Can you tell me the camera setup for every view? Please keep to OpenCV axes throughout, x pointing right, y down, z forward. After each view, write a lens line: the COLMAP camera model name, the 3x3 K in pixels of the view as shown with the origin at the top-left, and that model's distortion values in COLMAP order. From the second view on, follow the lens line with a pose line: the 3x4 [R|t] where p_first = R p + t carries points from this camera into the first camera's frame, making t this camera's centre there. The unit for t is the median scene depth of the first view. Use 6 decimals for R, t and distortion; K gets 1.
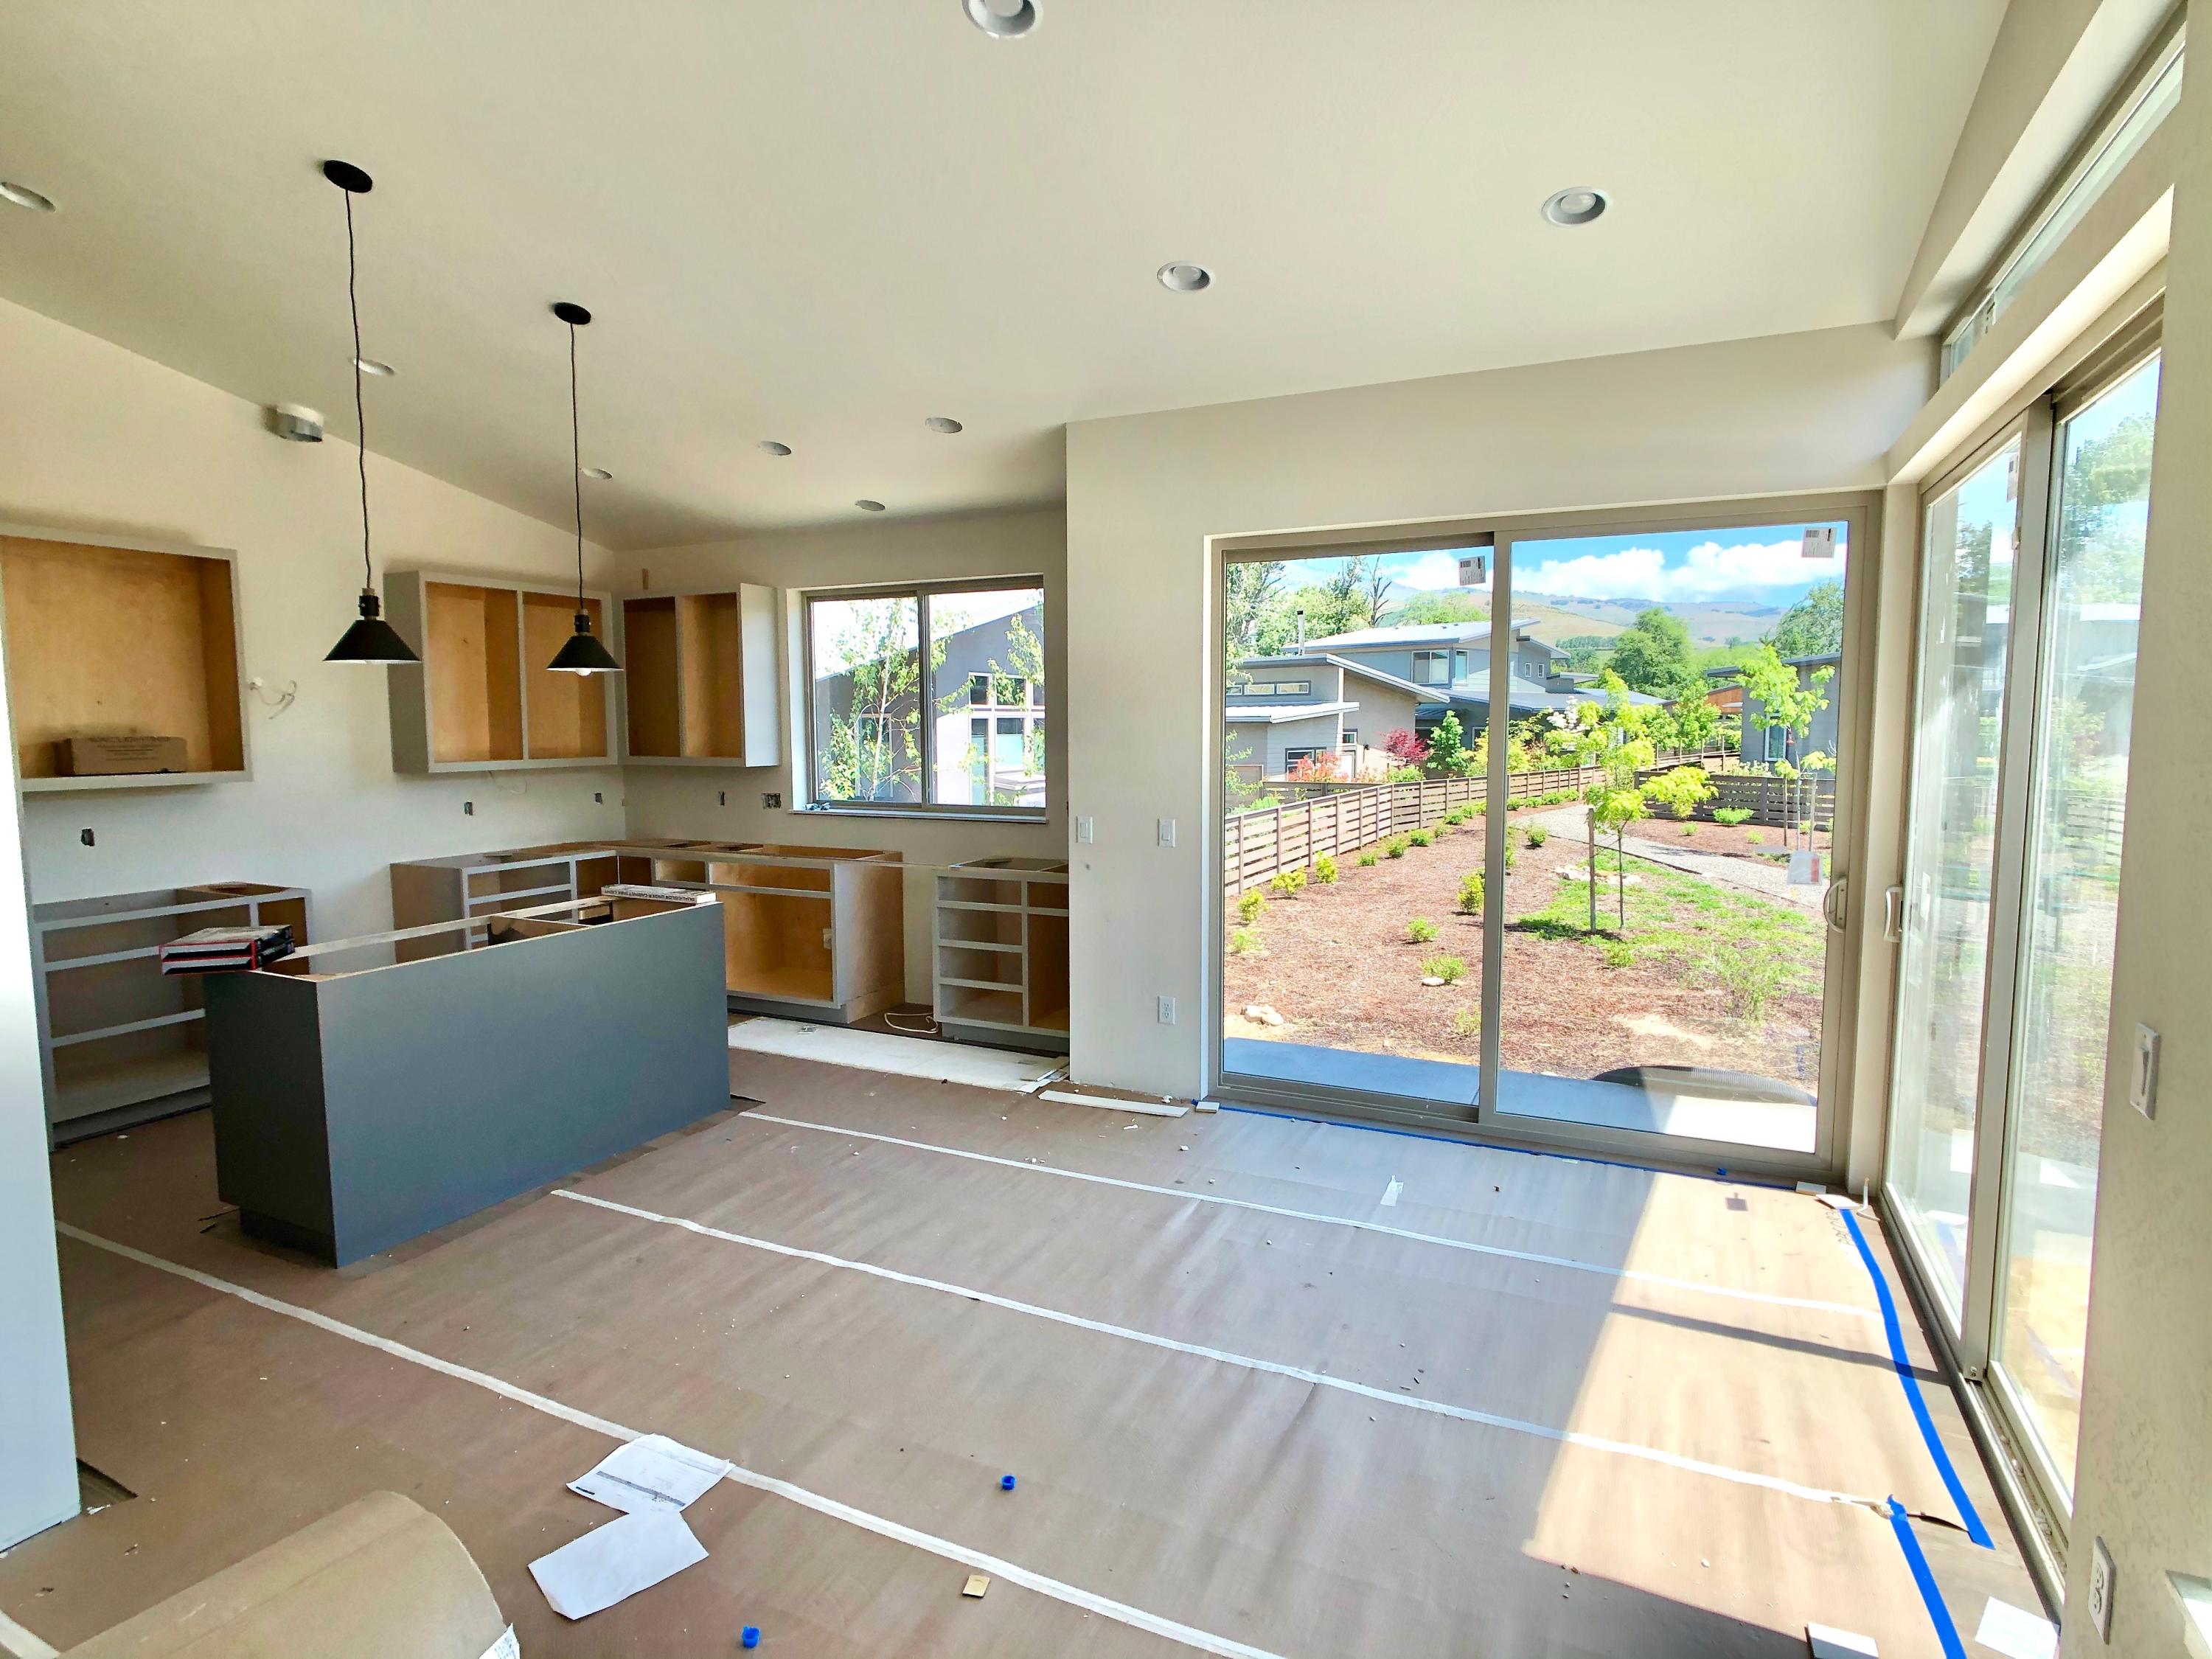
lens RADIAL K [[1182.3, 0, 1095.4], [0, 1182.3, 828.6], [0, 0, 1]] dist [-0.024739, 0.012619]
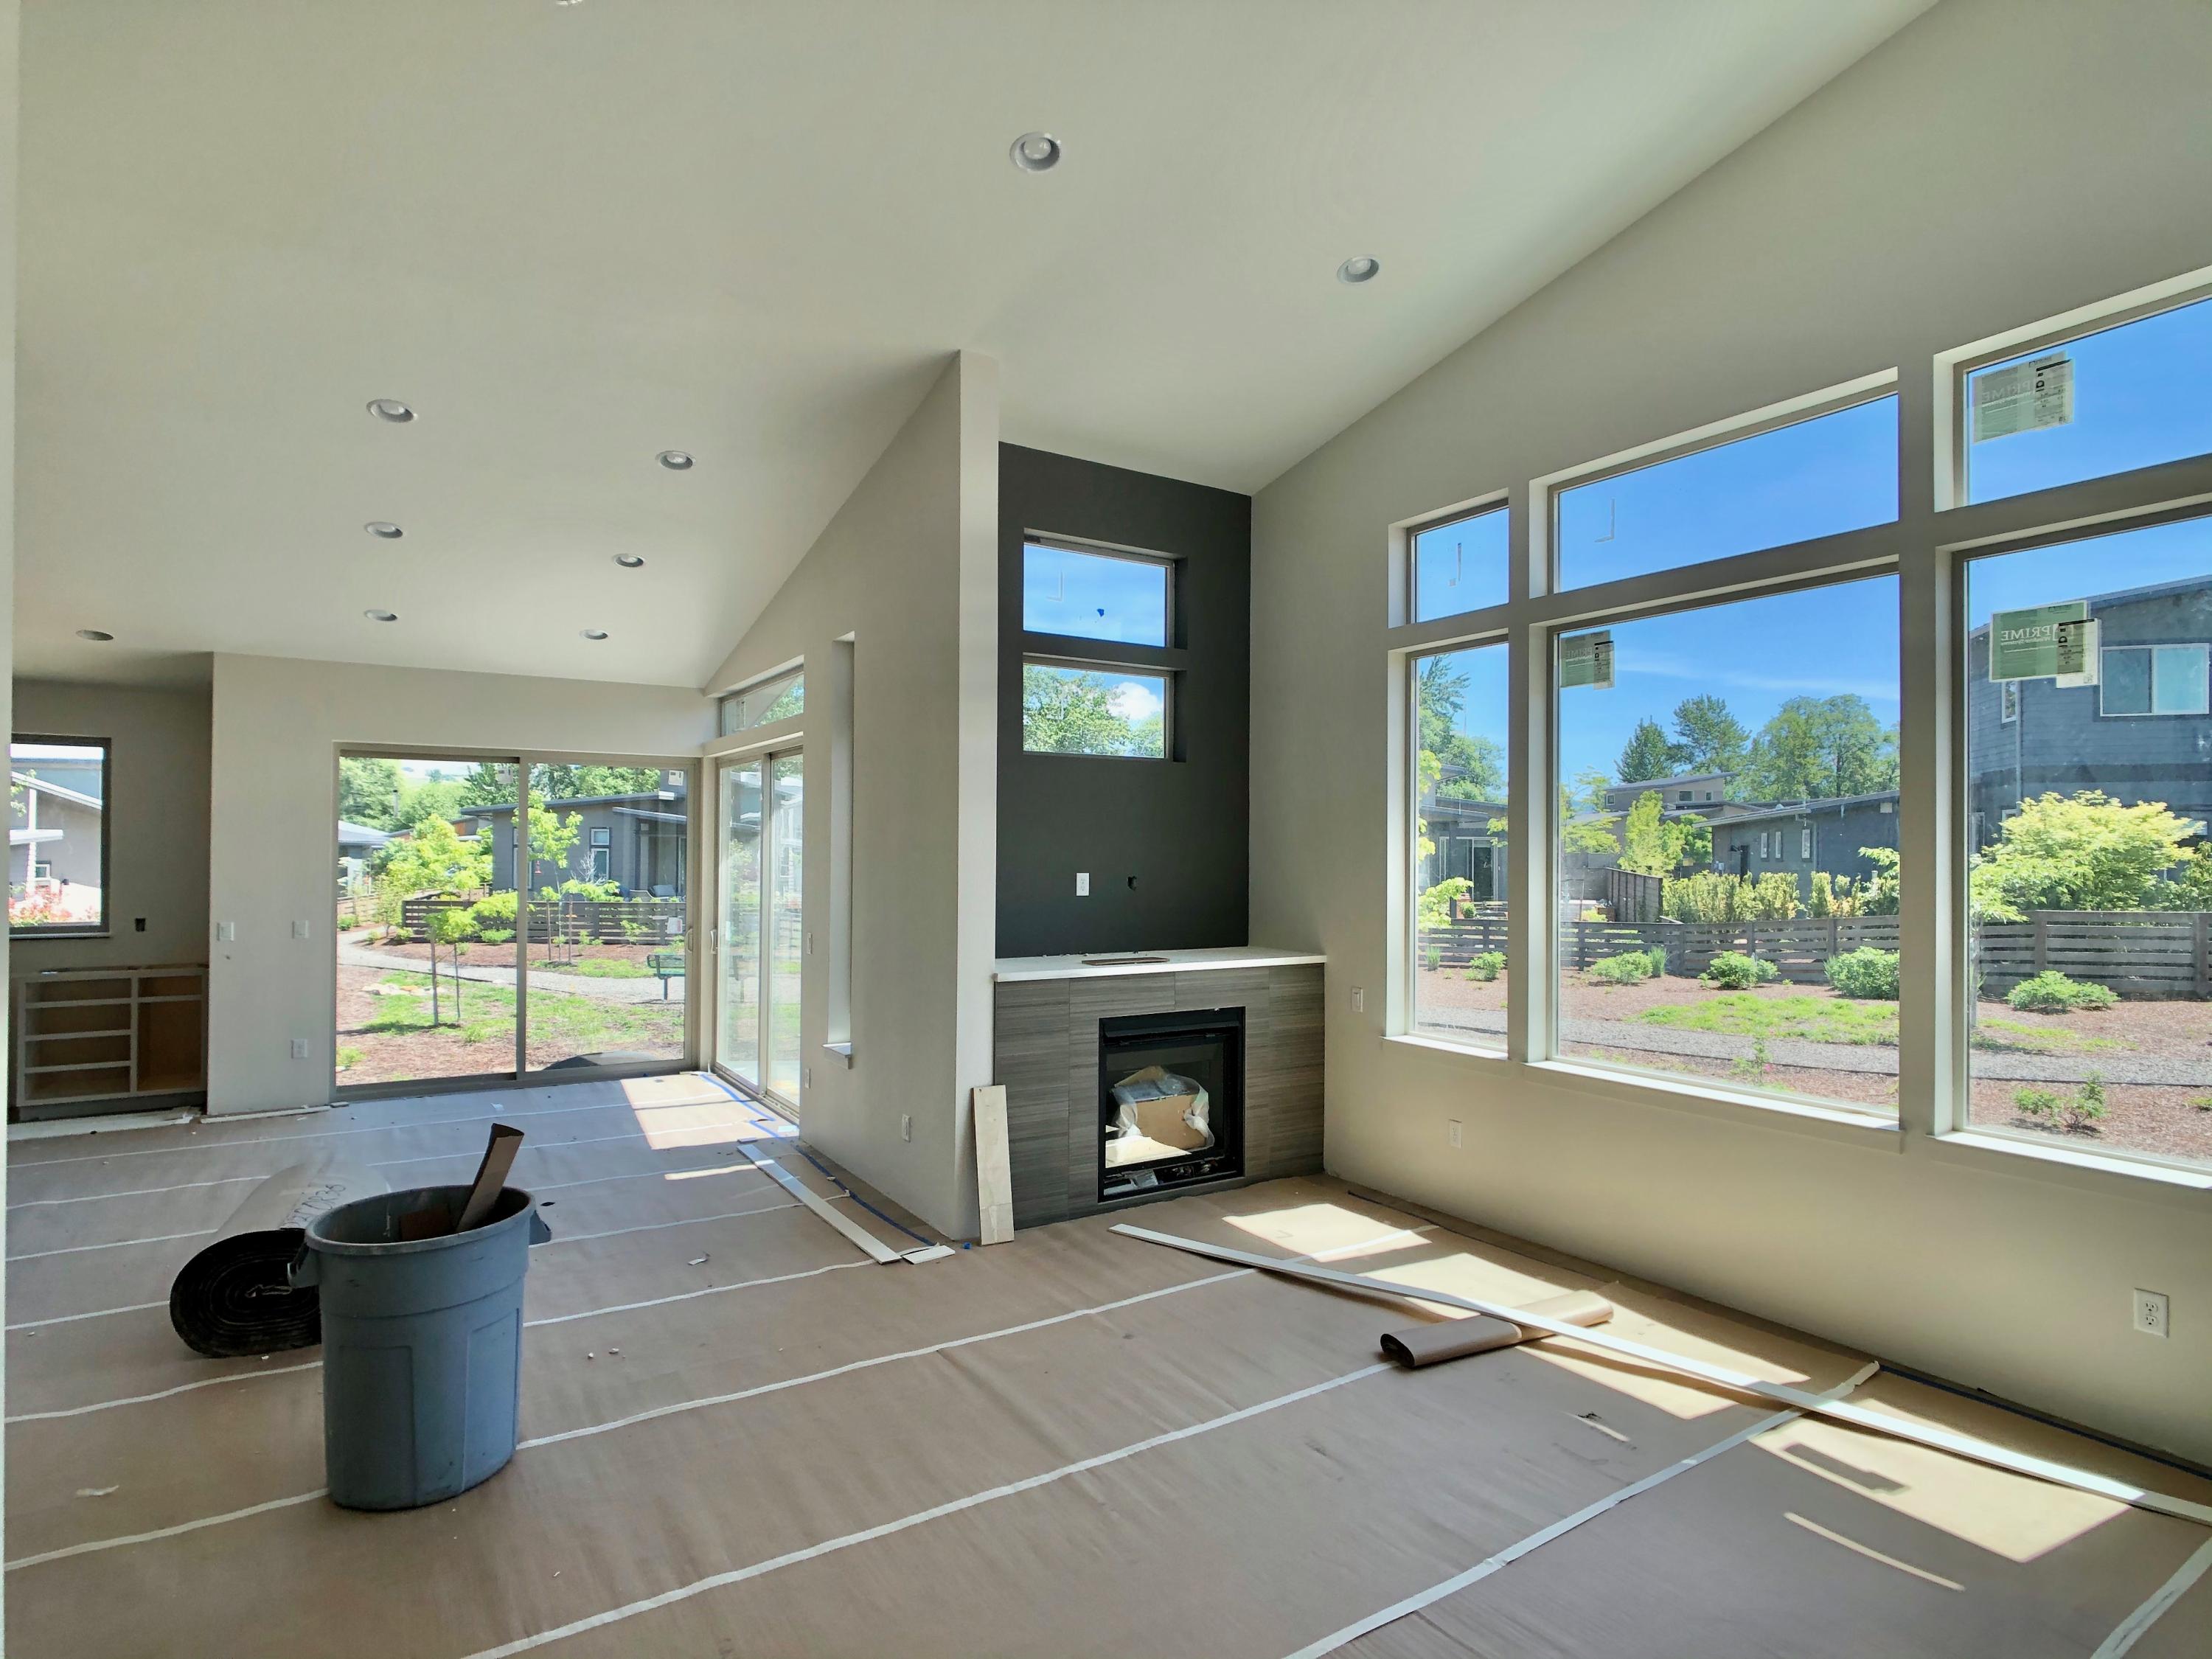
lens RADIAL K [[1182.3, 0, 1095.4], [0, 1182.3, 828.6], [0, 0, 1]] dist [-0.024739, 0.012619]
pose [[0.534904, 0.025830, 0.844518, -0.507388], [0.068894, 0.994871, -0.074065, 0.042273], [-0.842099, 0.097800, 0.530381, -0.510249]]
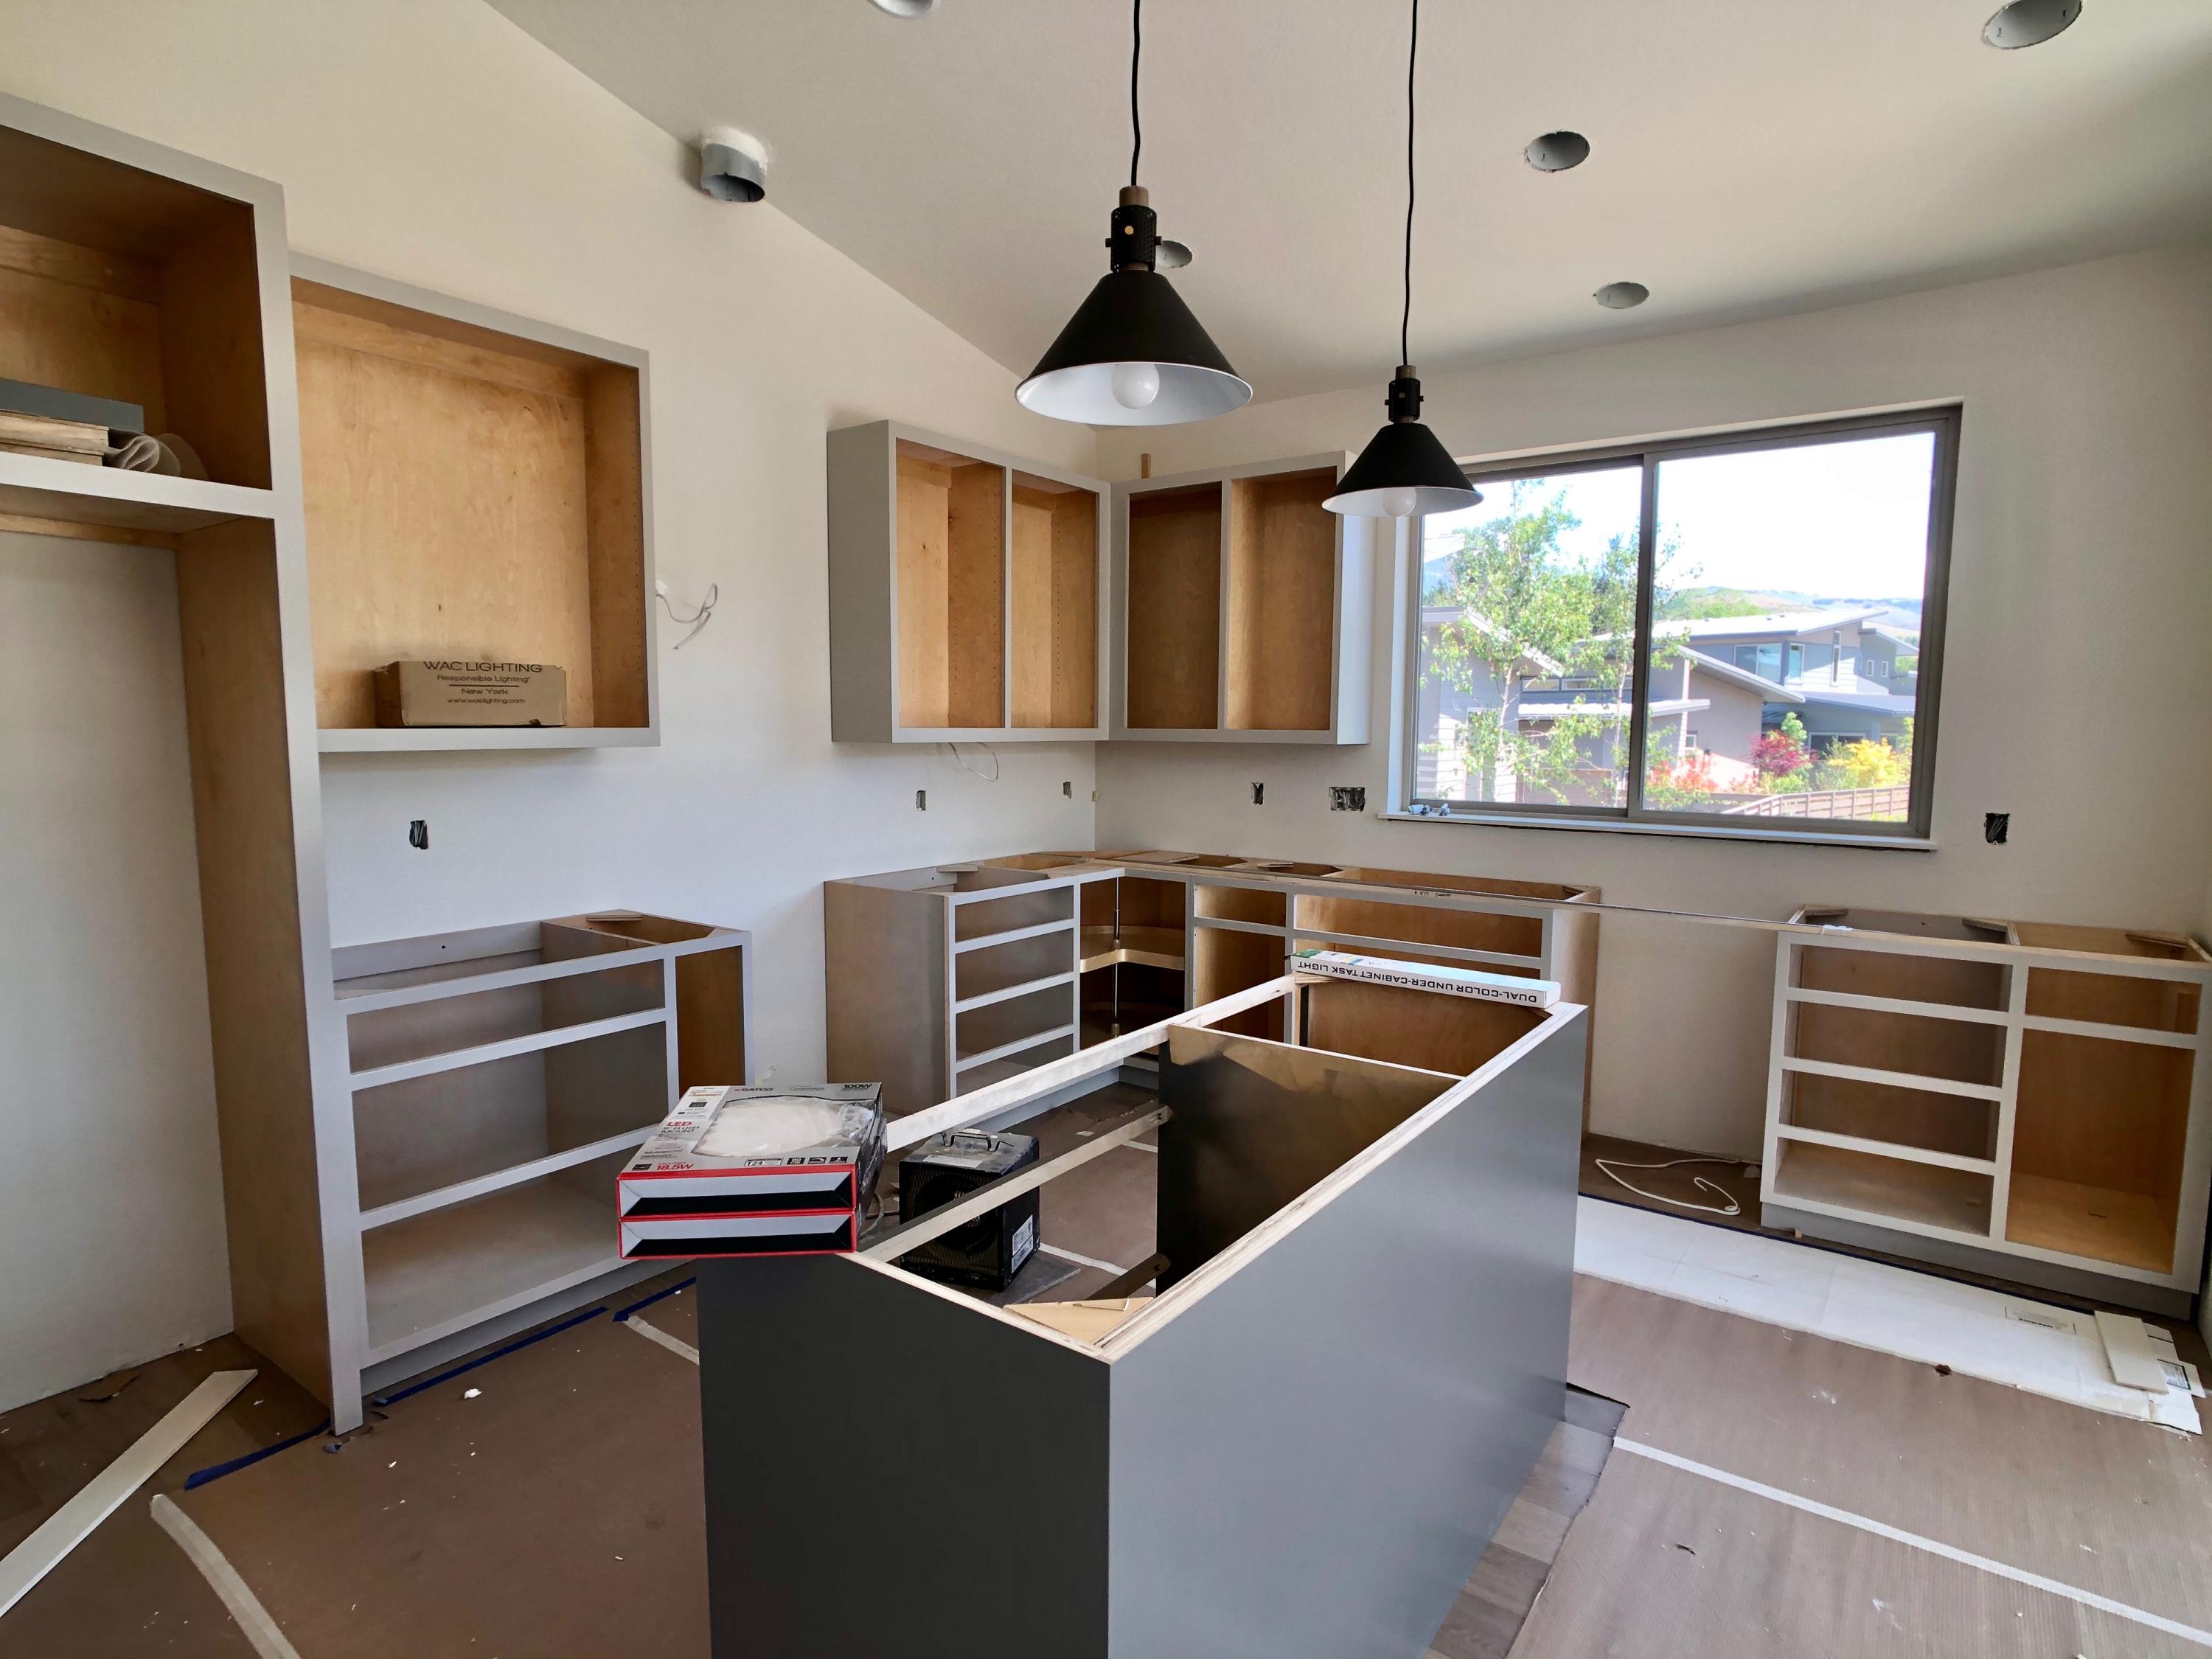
lens RADIAL K [[1176.7, 0, 1095.5], [0, 1176.7, 854.6], [0, 0, 1]] dist [0.016487, -0.046616]
pose [[0.983435, 0.032241, -0.178370, -0.321812], [-0.028536, 0.999321, 0.023302, -0.004342], [0.179000, -0.017826, 0.983688, 0.365195]]
